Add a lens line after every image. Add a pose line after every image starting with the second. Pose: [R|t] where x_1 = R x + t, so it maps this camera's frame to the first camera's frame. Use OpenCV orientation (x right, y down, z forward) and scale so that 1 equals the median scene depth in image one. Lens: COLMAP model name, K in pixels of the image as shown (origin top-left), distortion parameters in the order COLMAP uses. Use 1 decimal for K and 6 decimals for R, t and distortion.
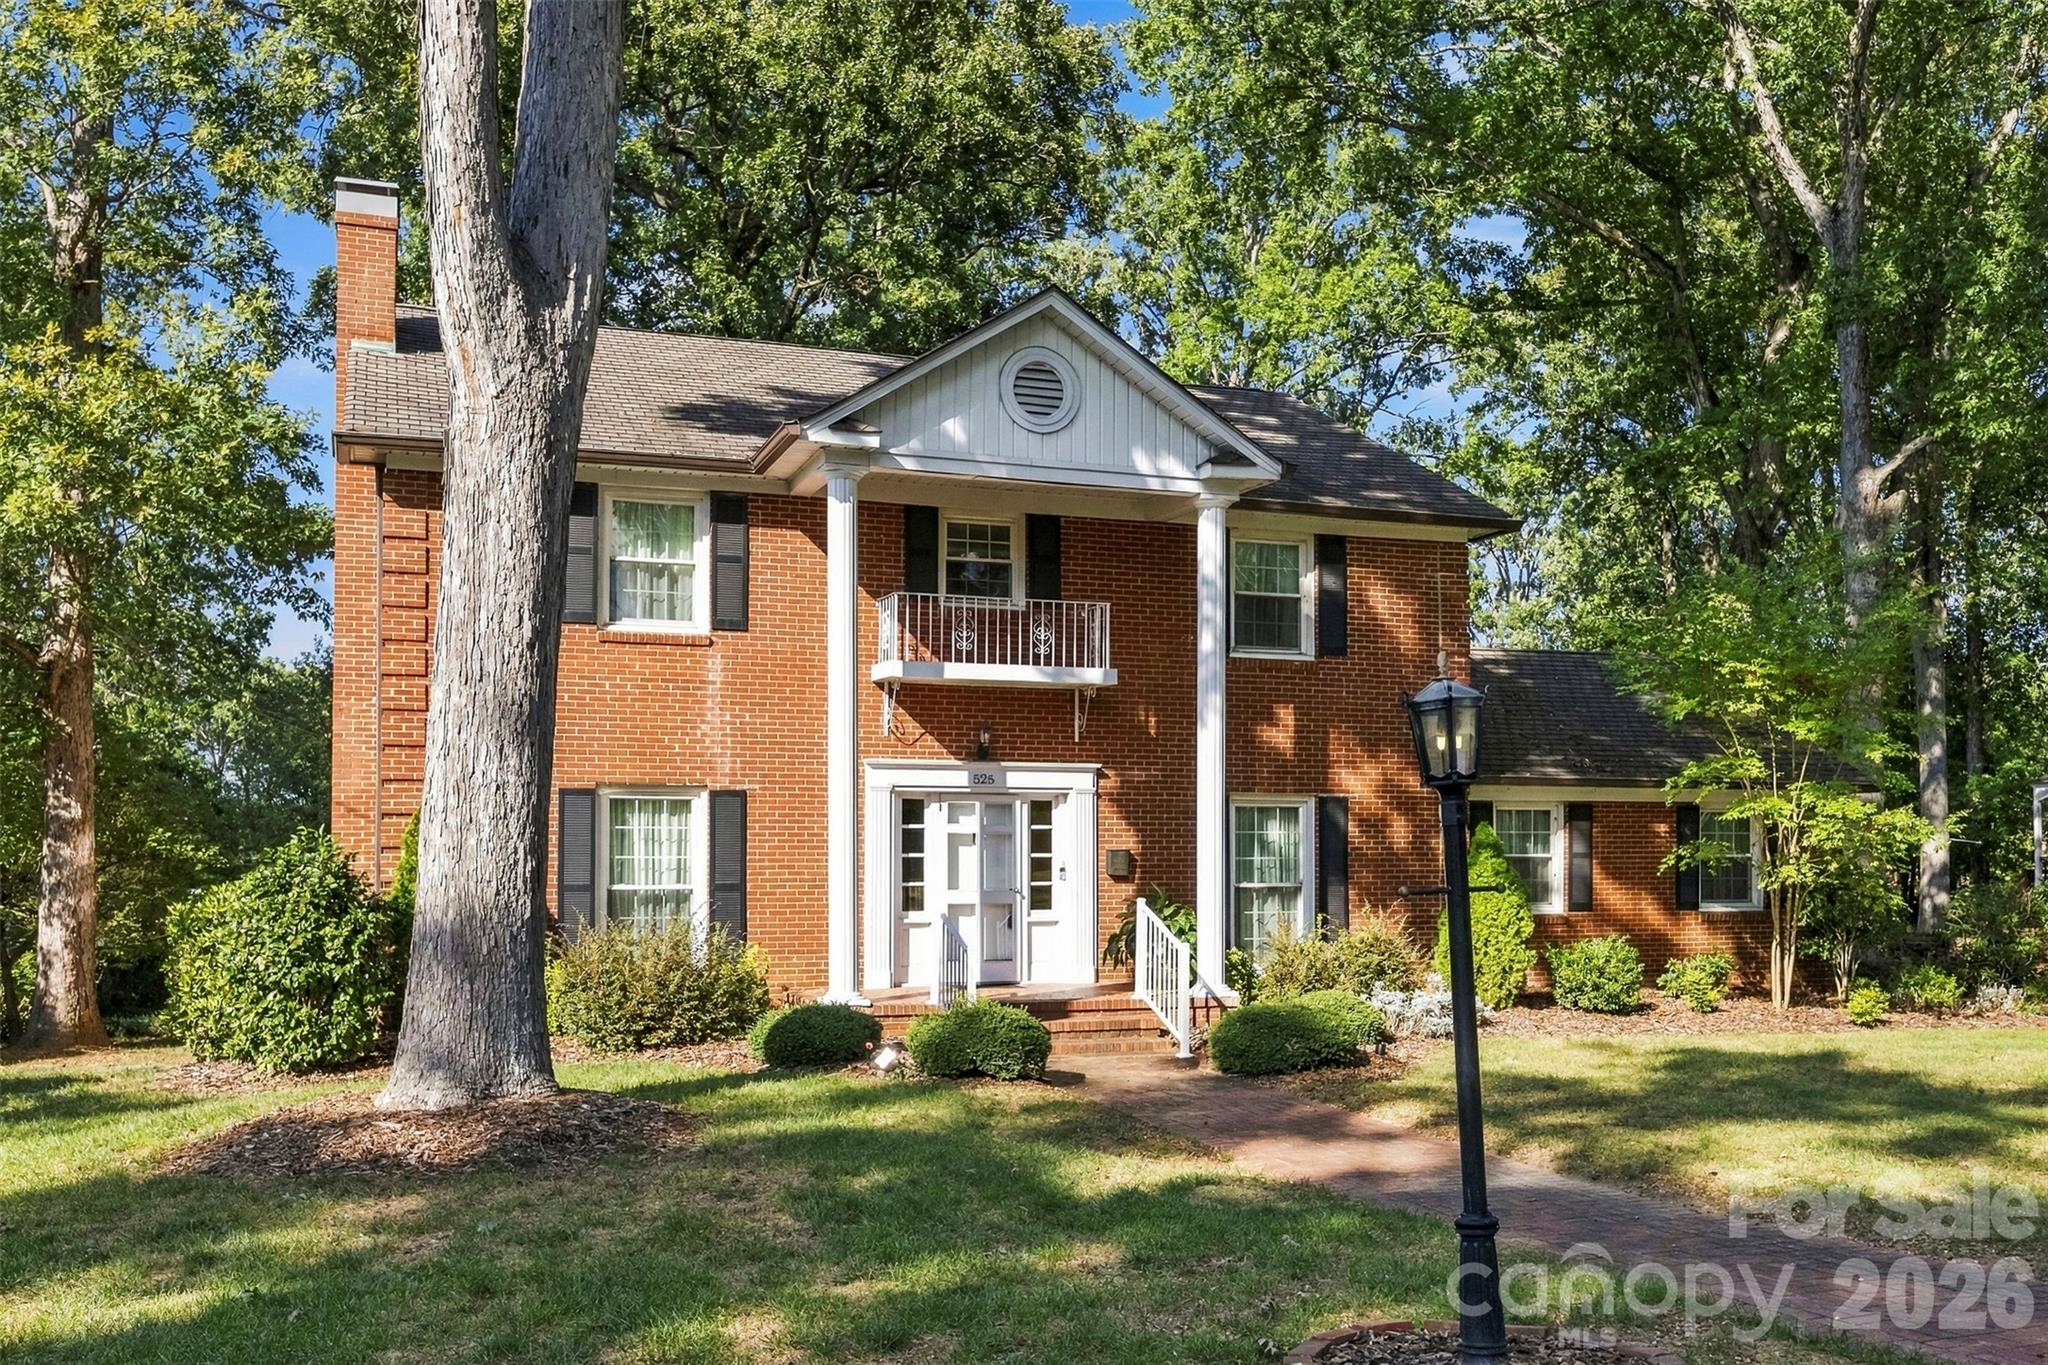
lens RADIAL K [[1819.8, 0, 1028.0], [0, 1819.8, 827.0], [0, 0, 1]] dist [-0.003572, 0.003554]
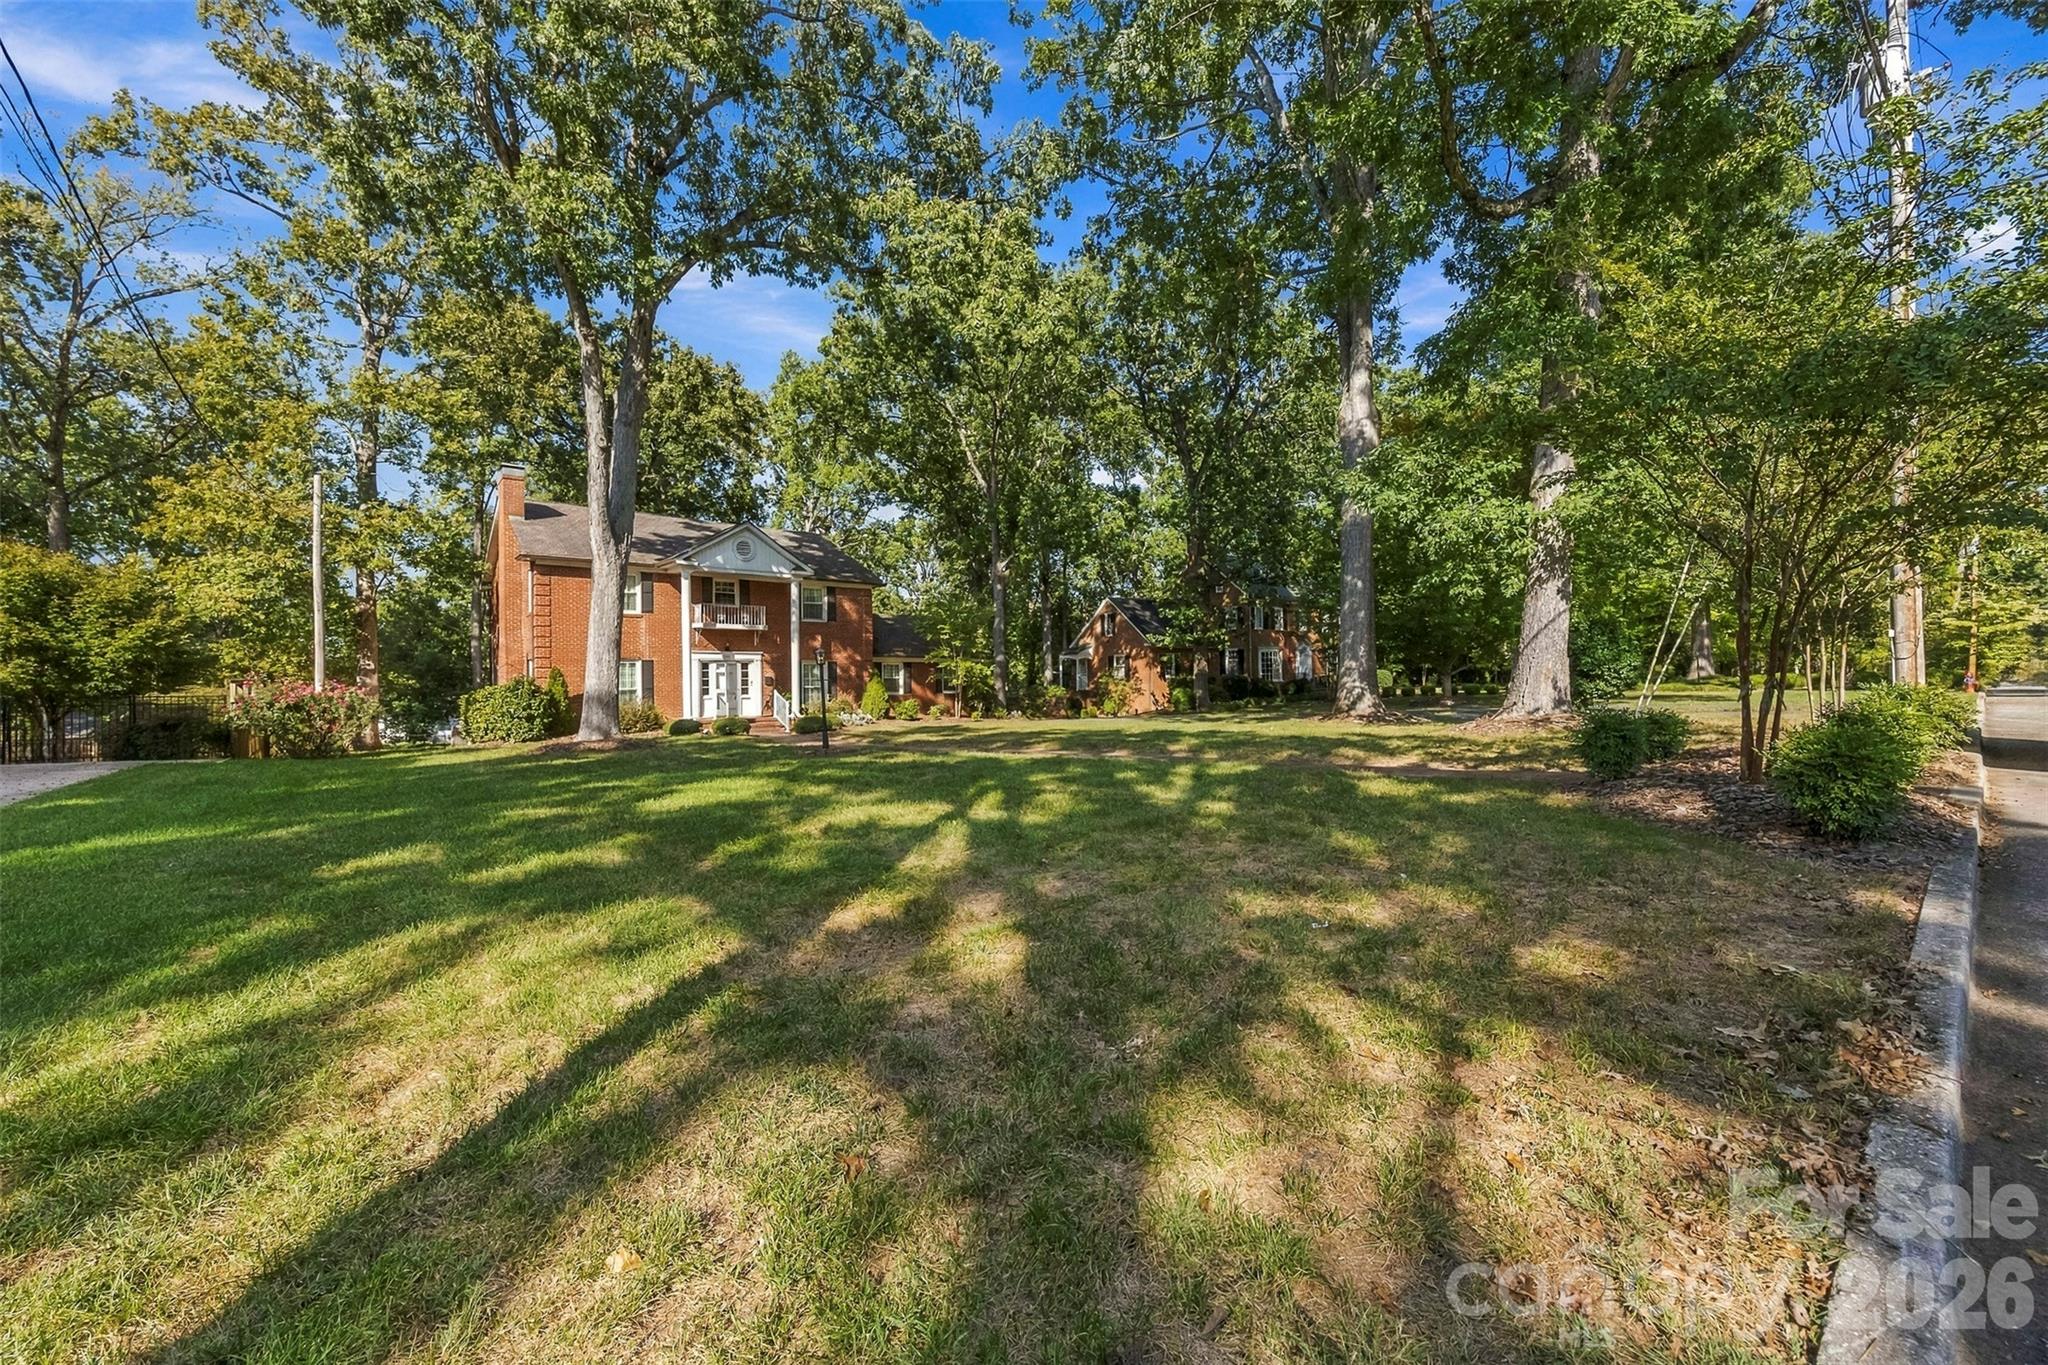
lens RADIAL K [[800.2, 0, 1024.0], [0, 800.2, 682.5], [0, 0, 1]] dist [0.001840, -0.000018]
pose [[0.935933, -0.010645, 0.352017, -0.033284], [0.003833, 0.999792, 0.020043, -0.005622], [-0.352157, -0.017410, 0.935779, -0.629474]]
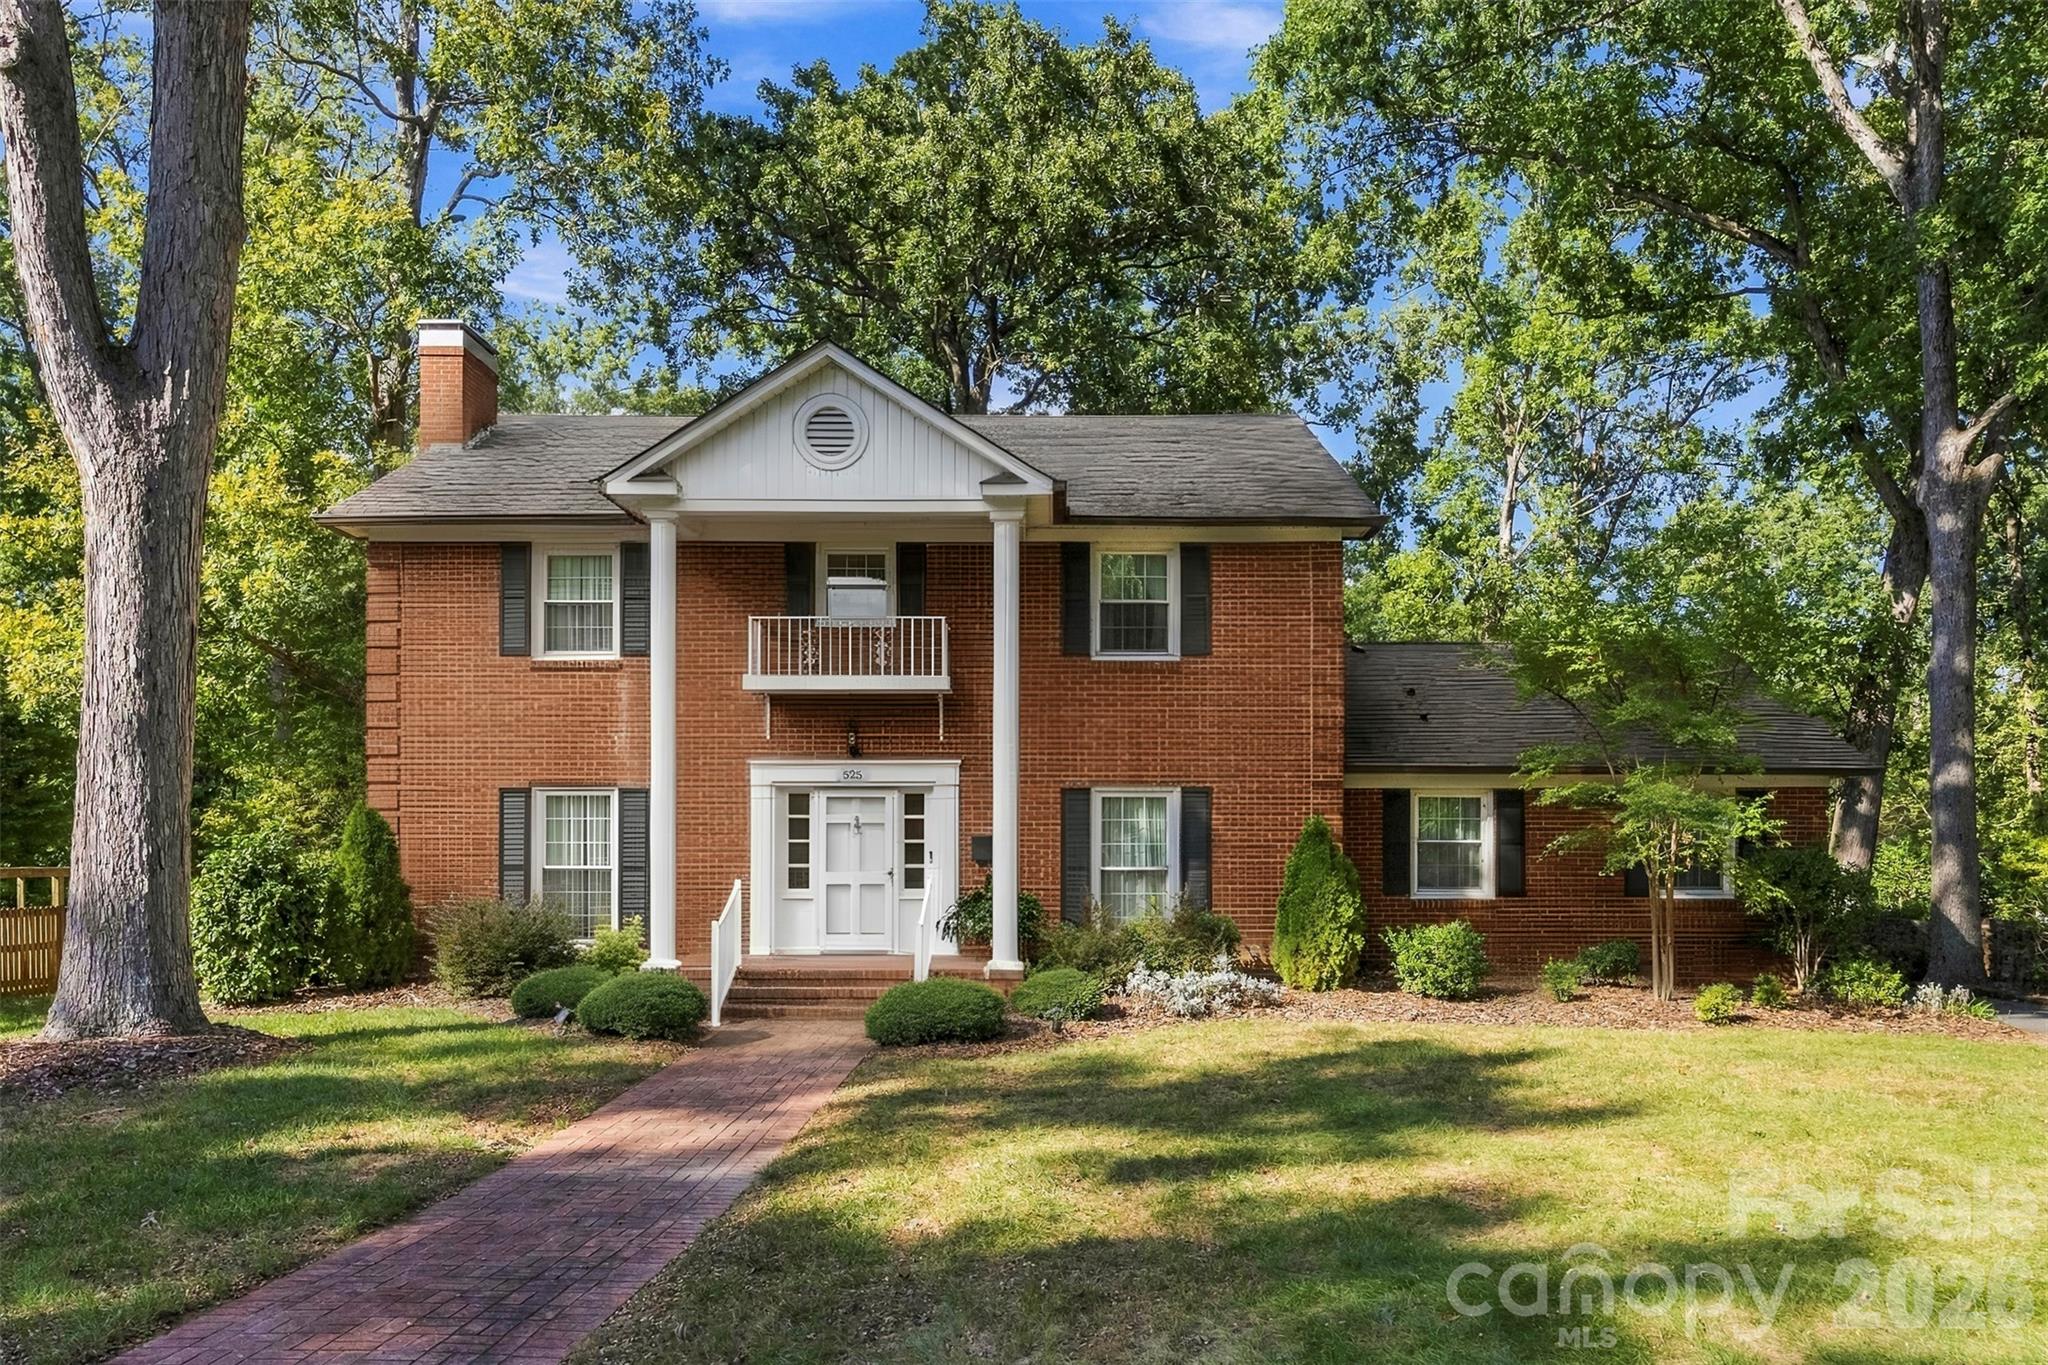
lens RADIAL K [[1454.9, 0, 1025.2], [0, 1454.9, 838.5], [0, 0, 1]] dist [-0.001265, -0.000578]
pose [[0.938535, 0.001564, -0.345179, 0.405156], [0.004356, 0.999856, 0.016375, -0.000764], [0.345155, -0.016872, 0.938394, 0.173939]]
